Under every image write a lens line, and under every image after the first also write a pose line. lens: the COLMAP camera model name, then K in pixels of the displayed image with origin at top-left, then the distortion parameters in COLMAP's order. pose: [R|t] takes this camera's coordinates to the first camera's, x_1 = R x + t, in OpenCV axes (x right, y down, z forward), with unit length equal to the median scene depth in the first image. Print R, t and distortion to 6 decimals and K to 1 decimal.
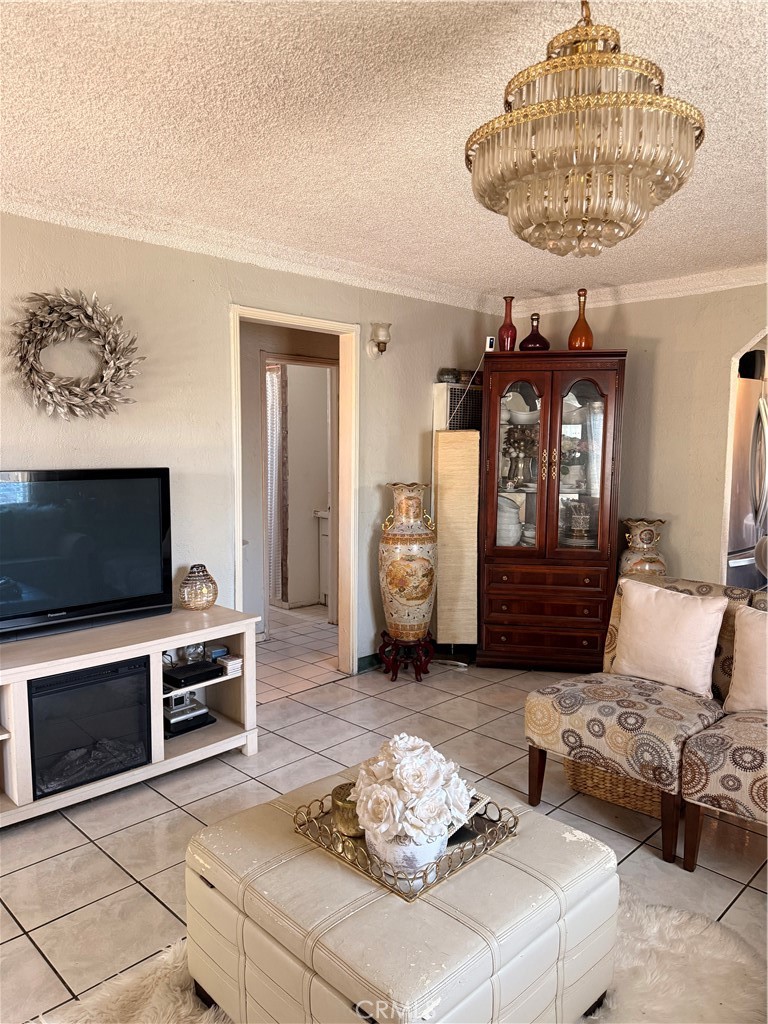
lens RADIAL K [[729.4, 0, 382.1], [0, 729.4, 510.7], [0, 0, 1]] dist [0.040400, -0.052721]
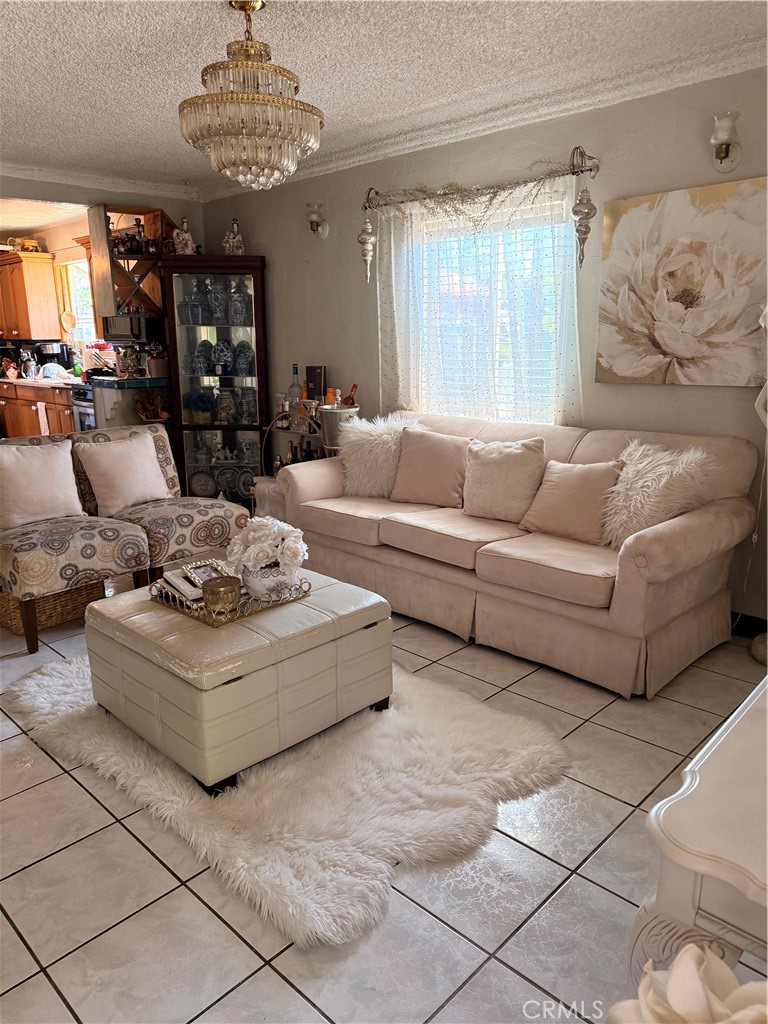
lens RADIAL K [[729.4, 0, 383.5], [0, 729.4, 513.2], [0, 0, 1]] dist [0.040400, -0.052721]
pose [[-0.020770, -0.241255, 0.970240, -0.977104], [0.113415, 0.963616, 0.242036, -0.007974], [-0.993331, 0.115067, 0.007347, 0.535165]]
